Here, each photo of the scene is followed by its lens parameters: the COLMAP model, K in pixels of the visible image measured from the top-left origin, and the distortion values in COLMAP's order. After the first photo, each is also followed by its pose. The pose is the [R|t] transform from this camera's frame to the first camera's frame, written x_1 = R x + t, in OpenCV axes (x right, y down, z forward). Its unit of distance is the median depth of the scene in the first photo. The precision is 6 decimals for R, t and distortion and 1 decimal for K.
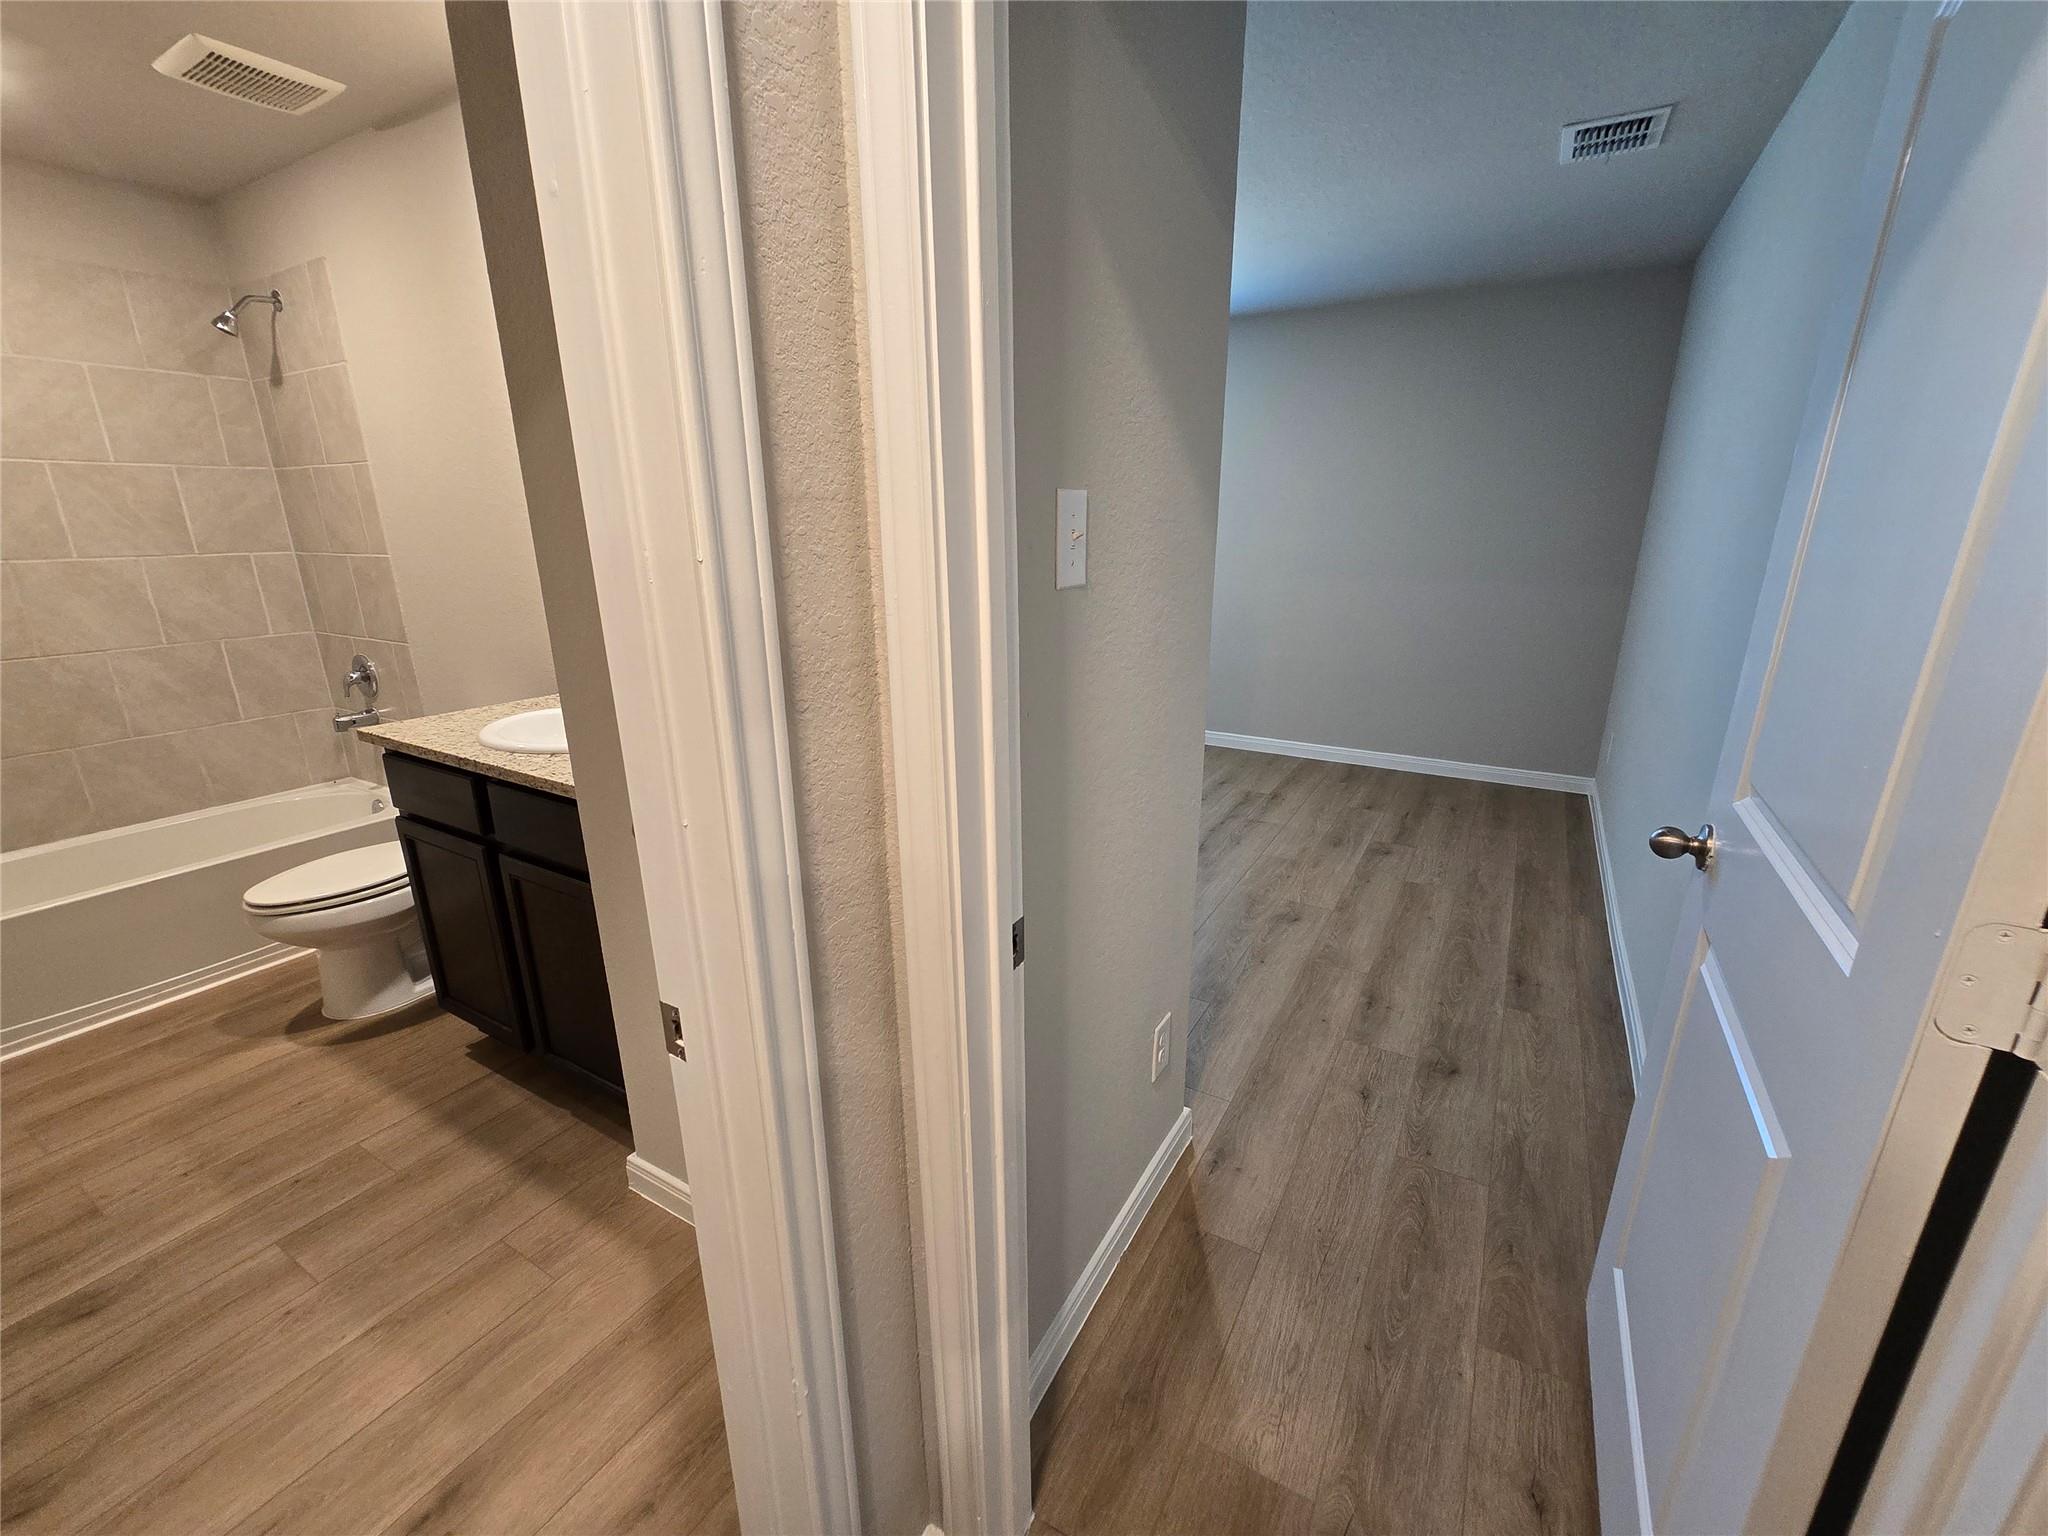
lens RADIAL K [[838.6, 0, 1024.8], [0, 838.6, 773.1], [0, 0, 1]] dist [-0.001133, -0.001078]
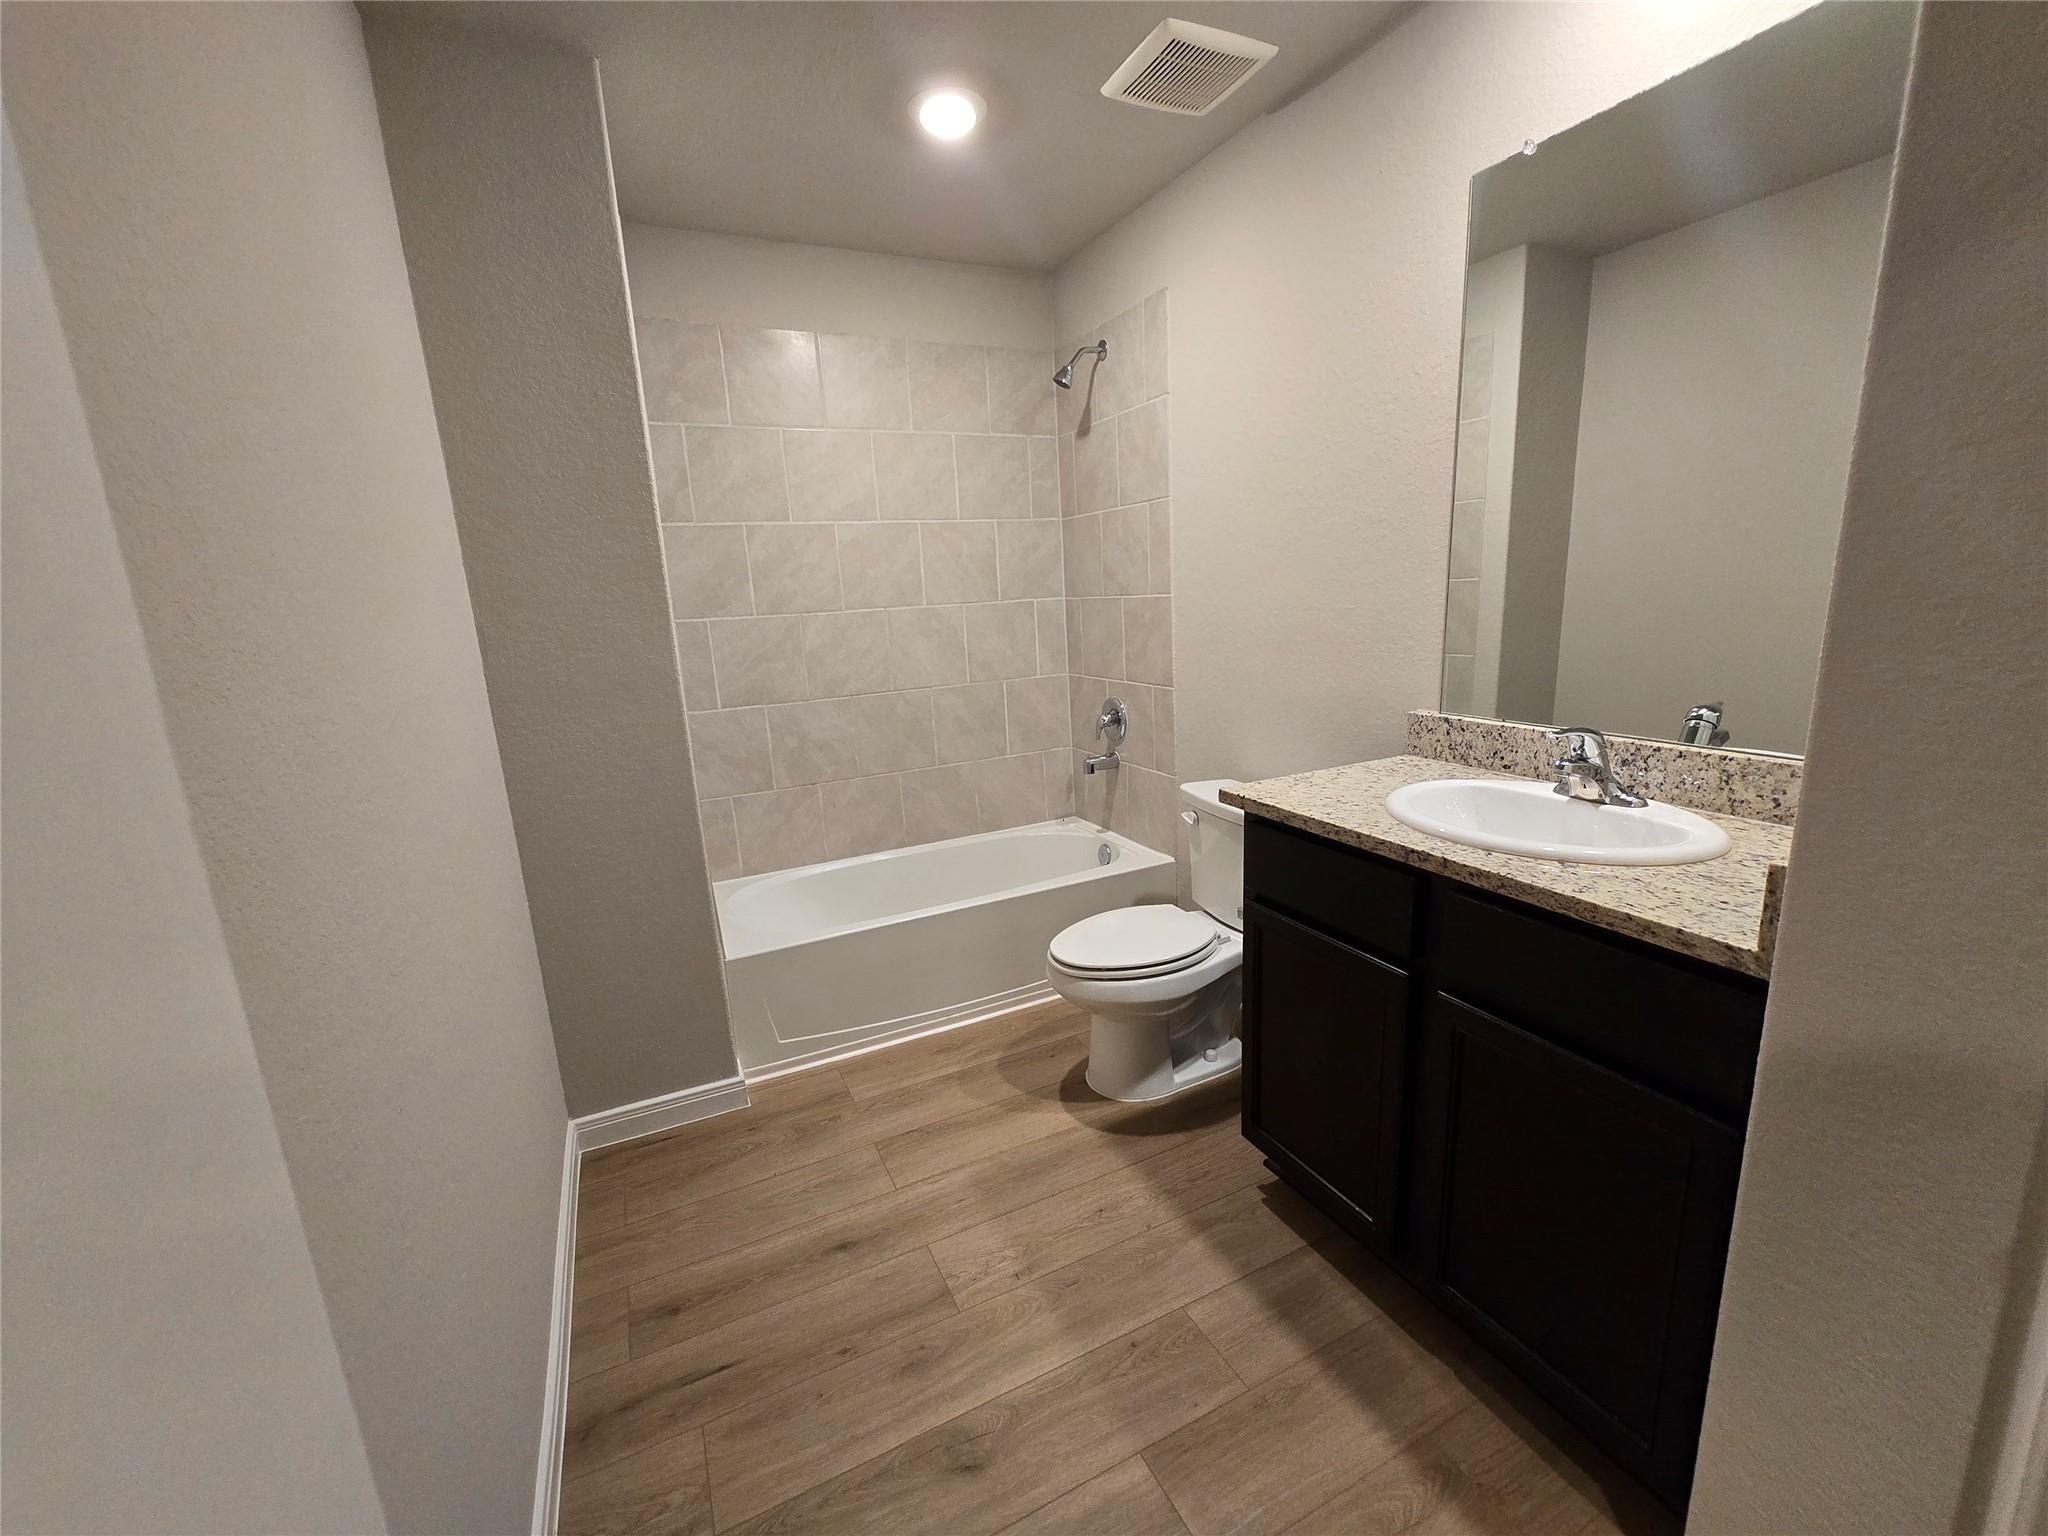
lens RADIAL K [[838.6, 0, 1030.9], [0, 838.6, 775.7], [0, 0, 1]] dist [-0.001133, -0.001078]
pose [[0.829087, 0.081980, -0.553076, -0.415339], [-0.114788, 0.993079, -0.024873, -0.019056], [0.547209, 0.084108, 0.832759, 0.171936]]
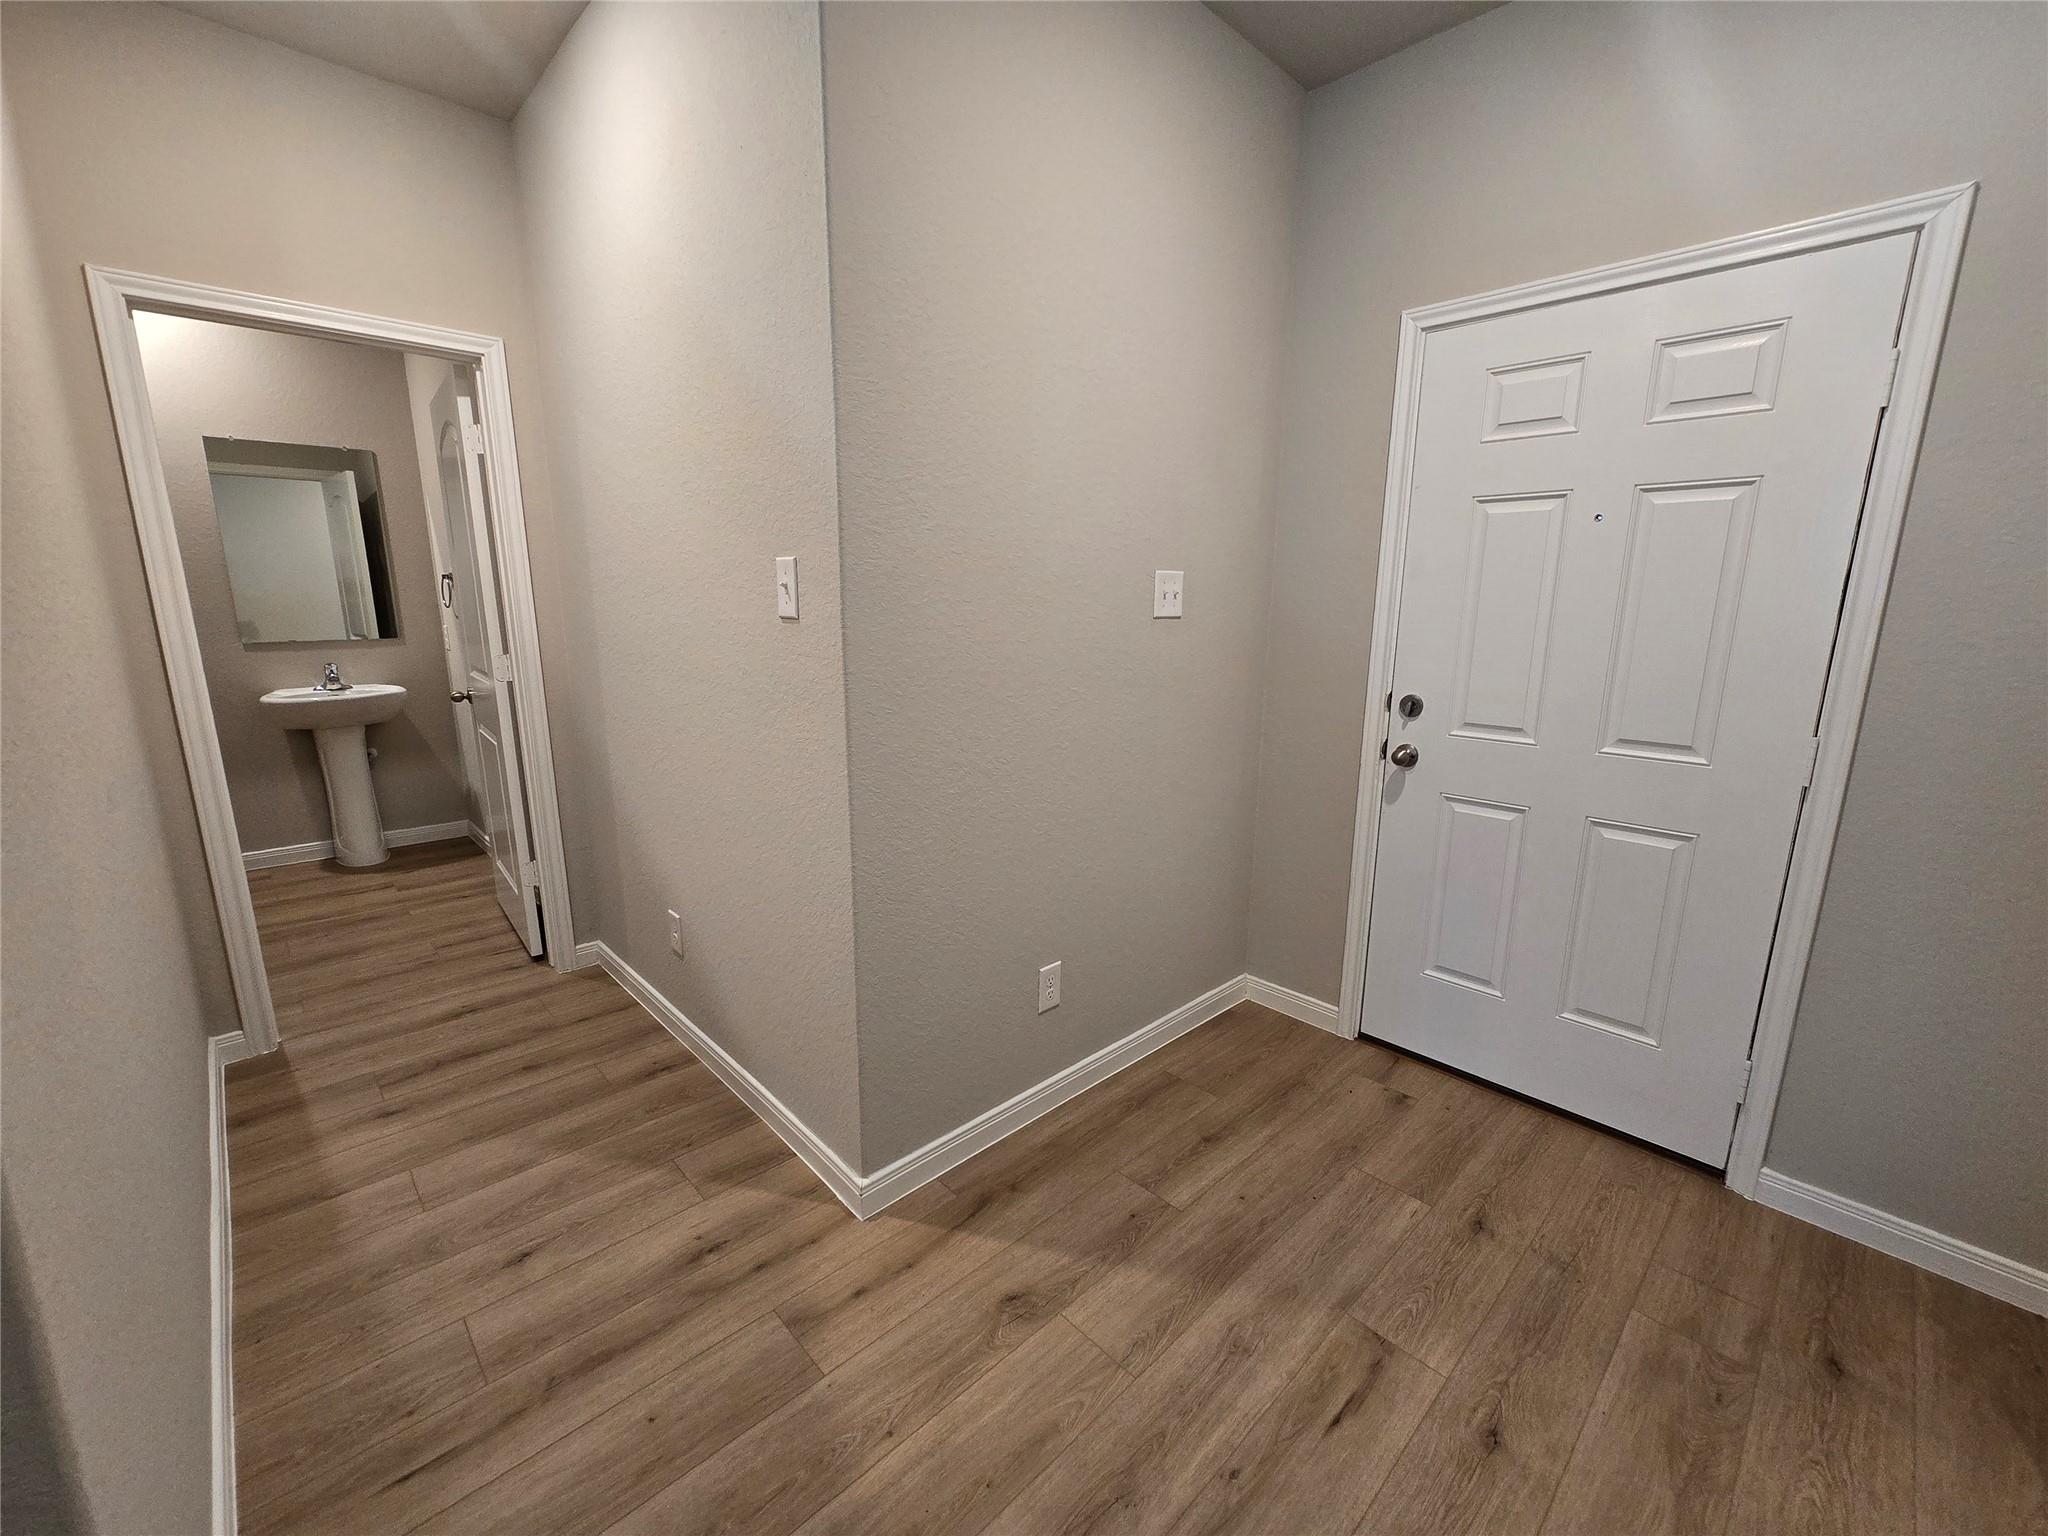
lens RADIAL K [[838.6, 0, 1023.6], [0, 838.6, 777.9], [0, 0, 1]] dist [-0.001133, -0.001078]
pose [[-0.964097, -0.058941, 0.258926, -0.867251], [0.073404, 0.877913, 0.473159, -0.289514], [-0.255204, 0.475178, -0.842067, 1.002145]]
